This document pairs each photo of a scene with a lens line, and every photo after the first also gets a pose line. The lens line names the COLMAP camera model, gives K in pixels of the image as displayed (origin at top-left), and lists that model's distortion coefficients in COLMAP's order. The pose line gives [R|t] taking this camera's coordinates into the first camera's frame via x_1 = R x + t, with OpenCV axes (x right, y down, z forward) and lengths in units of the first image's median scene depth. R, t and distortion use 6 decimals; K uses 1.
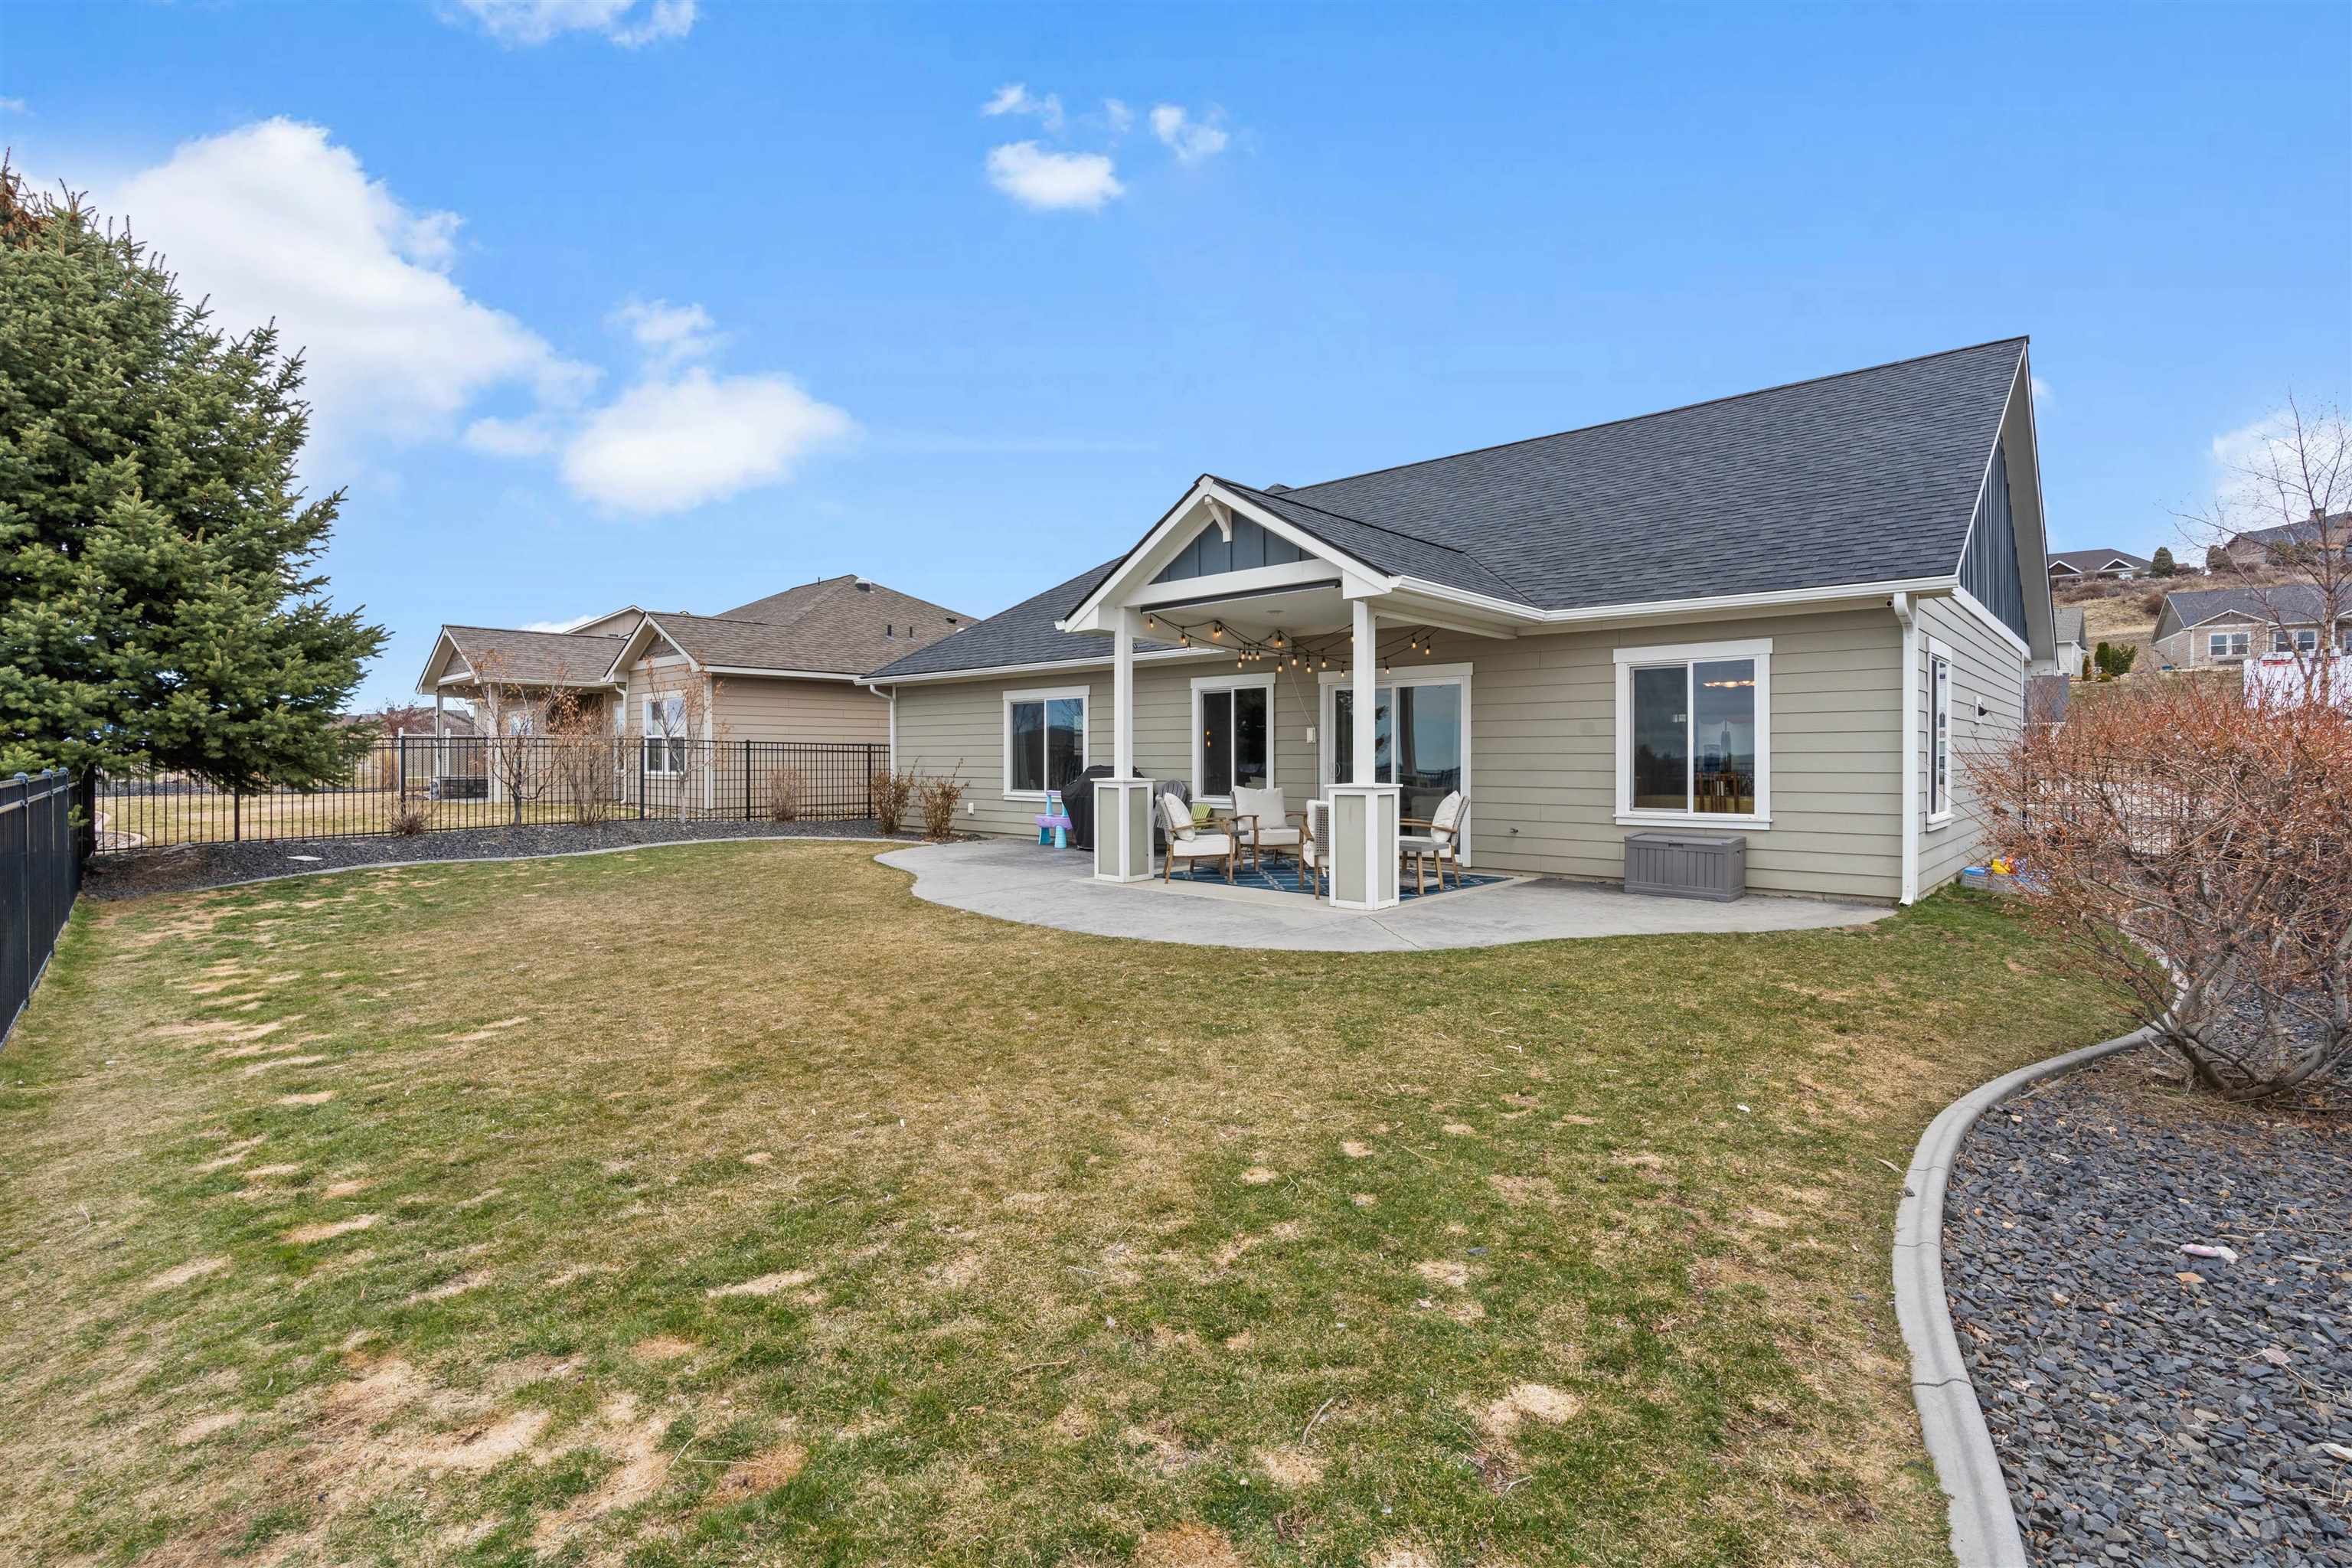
lens RADIAL K [[1071.9, 0, 1177.9], [0, 1071.9, 769.2], [0, 0, 1]] dist [-0.012366, 0.005178]
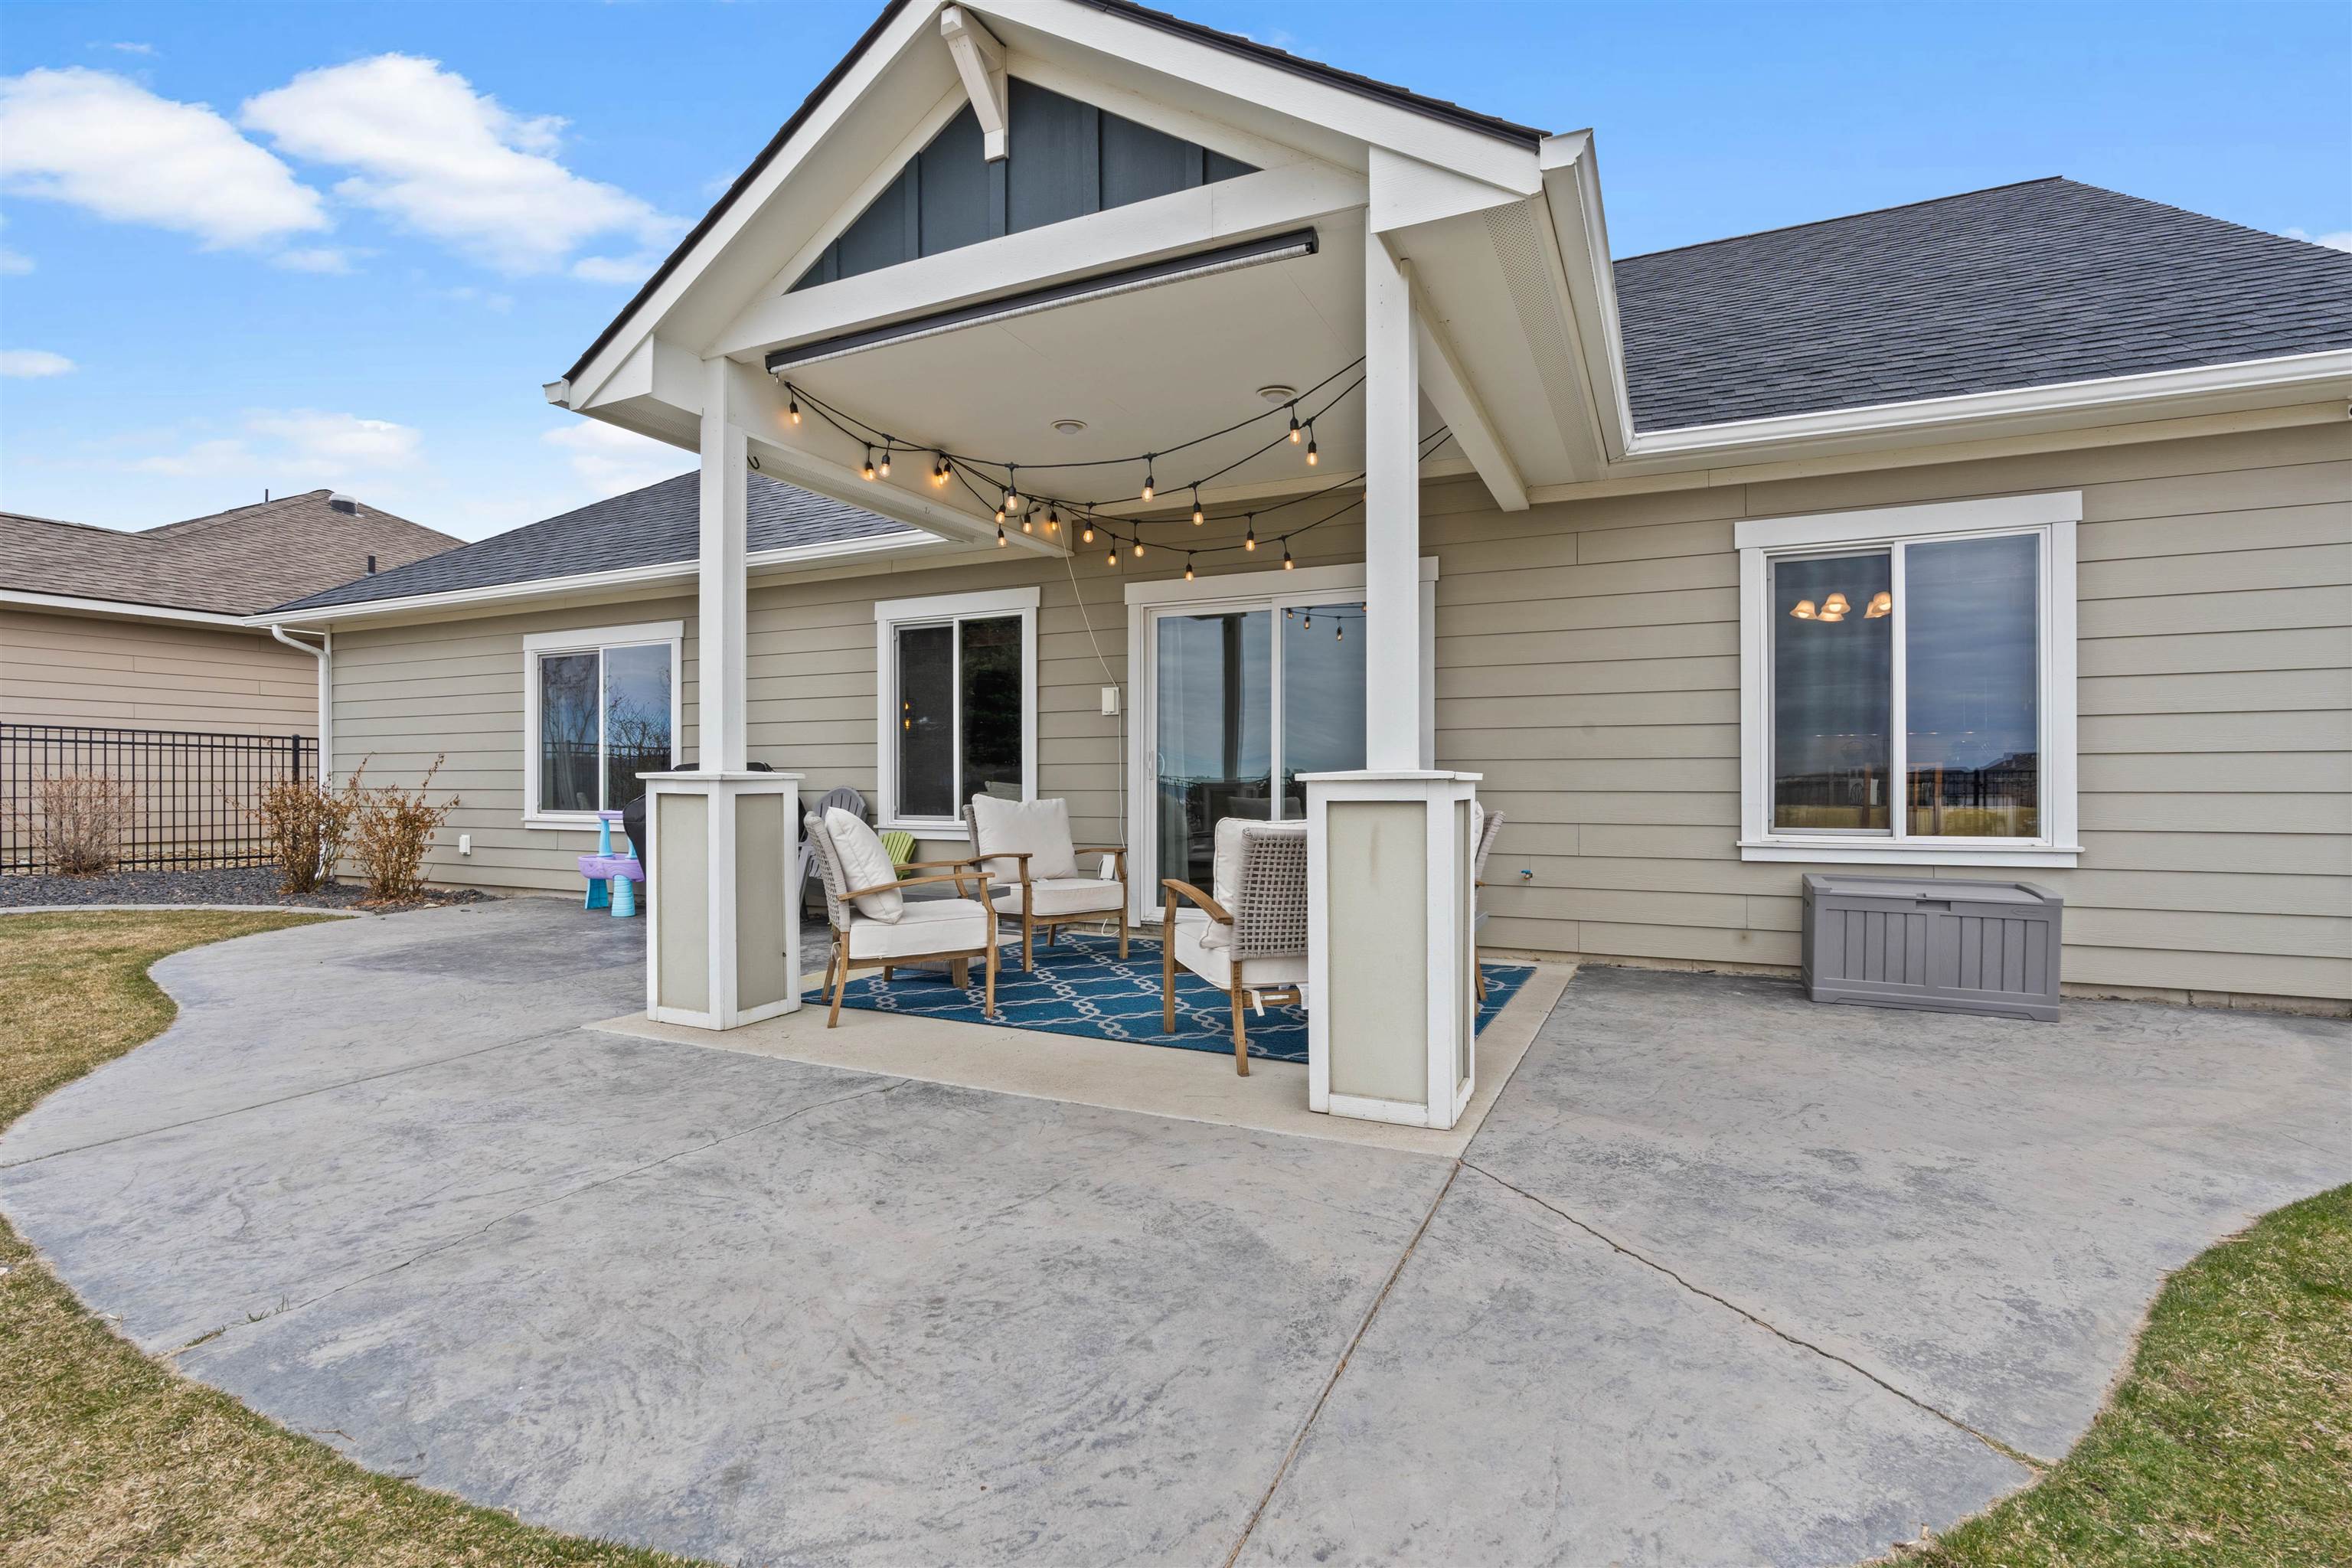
lens RADIAL K [[1071.9, 0, 1157.3], [0, 1071.9, 773.7], [0, 0, 1]] dist [-0.012366, 0.005178]
pose [[0.957933, 0.002468, 0.286982, -0.007686], [0.003543, 0.999785, -0.020423, 0.016647], [-0.286970, 0.020580, 0.957718, 0.505275]]
